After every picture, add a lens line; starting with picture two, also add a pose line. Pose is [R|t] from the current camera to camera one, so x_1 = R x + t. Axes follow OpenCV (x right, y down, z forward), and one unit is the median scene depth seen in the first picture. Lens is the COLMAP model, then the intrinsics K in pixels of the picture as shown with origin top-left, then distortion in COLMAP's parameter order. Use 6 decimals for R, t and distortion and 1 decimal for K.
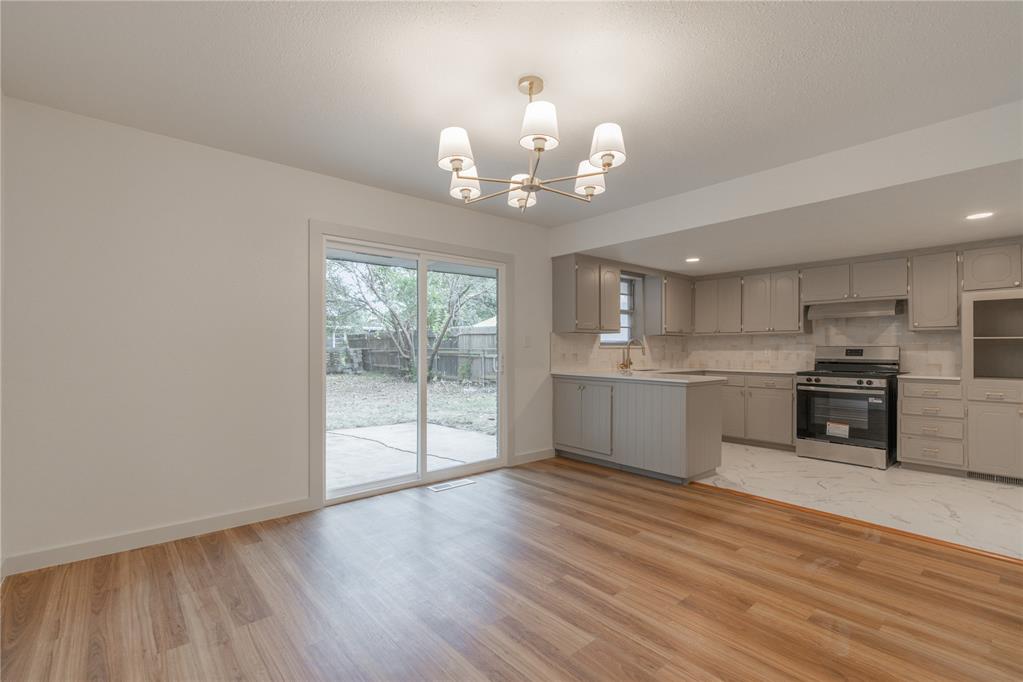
lens RADIAL K [[464.9, 0, 512.8], [0, 464.9, 340.9], [0, 0, 1]] dist [-0.002393, -0.000335]
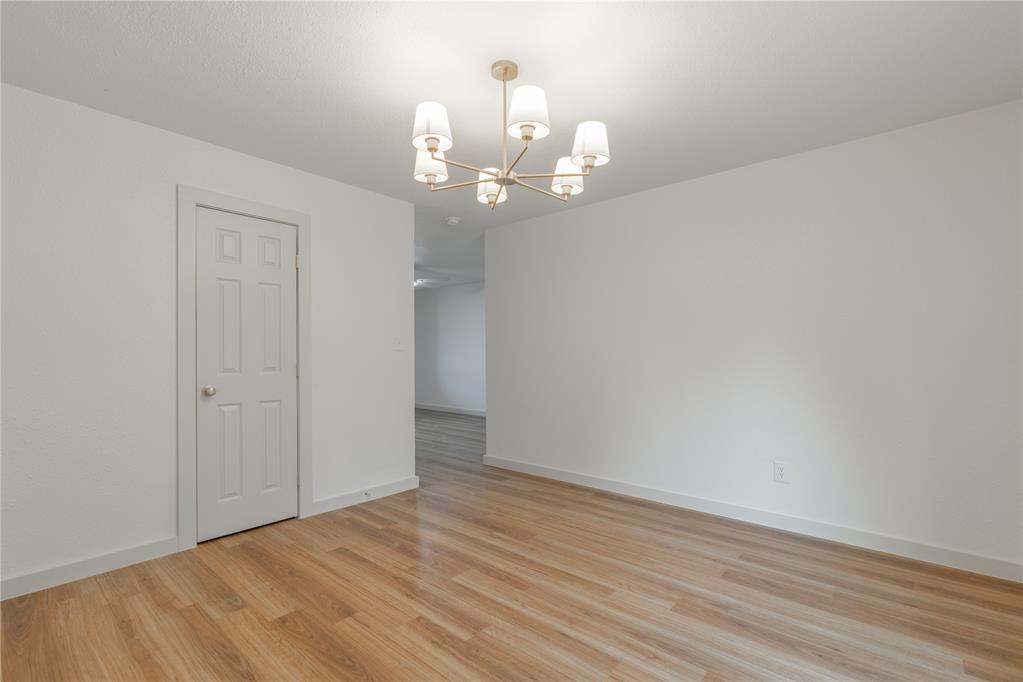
lens RADIAL K [[464.9, 0, 512.8], [0, 464.9, 340.9], [0, 0, 1]] dist [-0.002393, -0.000335]
pose [[-0.988312, -0.003821, -0.152397, 0.111974], [0.001855, 0.999310, -0.037086, 0.017441], [0.152434, -0.036935, -0.987623, 1.256551]]
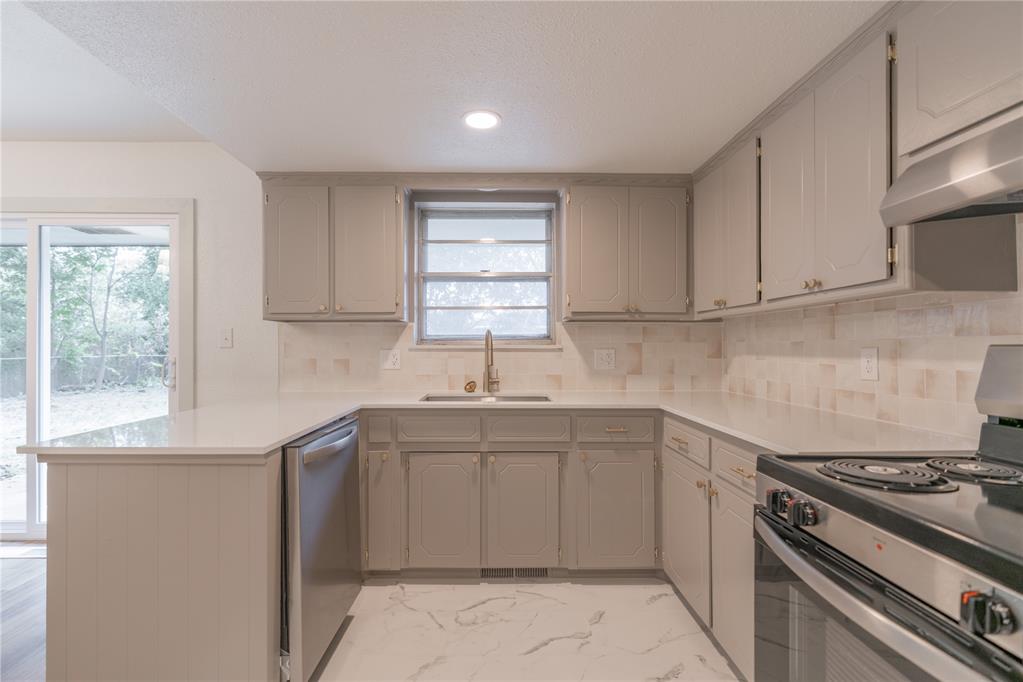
lens RADIAL K [[464.9, 0, 512.8], [0, 464.9, 340.9], [0, 0, 1]] dist [-0.002393, -0.000335]
pose [[0.783064, -0.007769, -0.621892, 0.956830], [0.009907, 0.999951, -0.000018, 0.011472], [0.621862, -0.006147, 0.783103, 1.078205]]
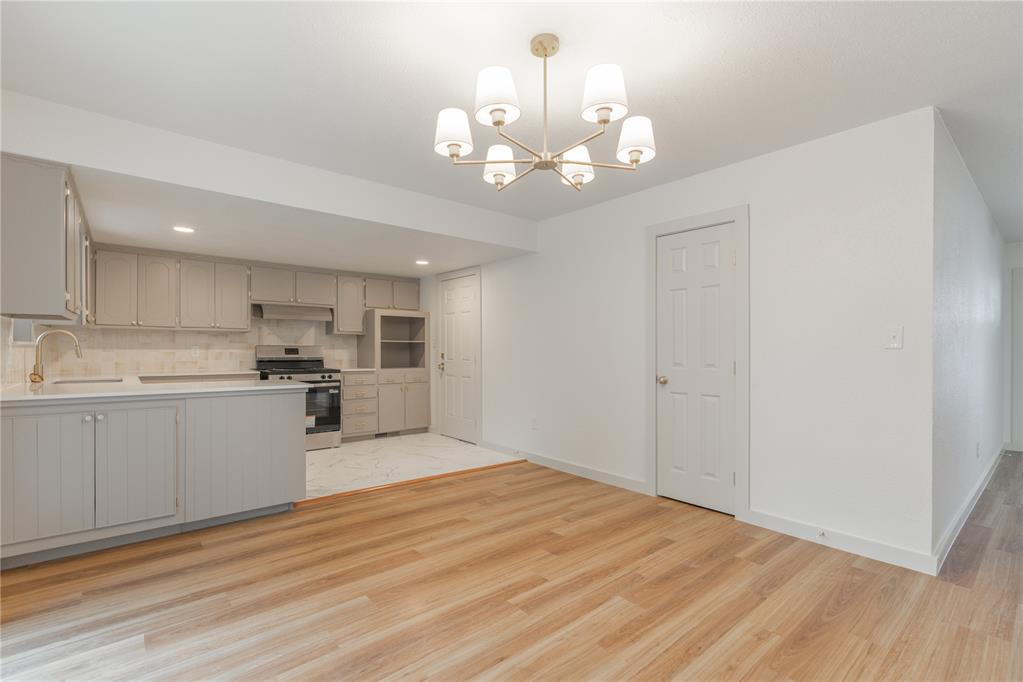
lens RADIAL K [[464.9, 0, 512.8], [0, 464.9, 340.9], [0, 0, 1]] dist [-0.002393, -0.000335]
pose [[0.003172, 0.015945, 0.999868, -0.550487], [-0.021736, 0.999638, -0.015873, 0.009211], [-0.999759, -0.021682, 0.003517, 0.693156]]
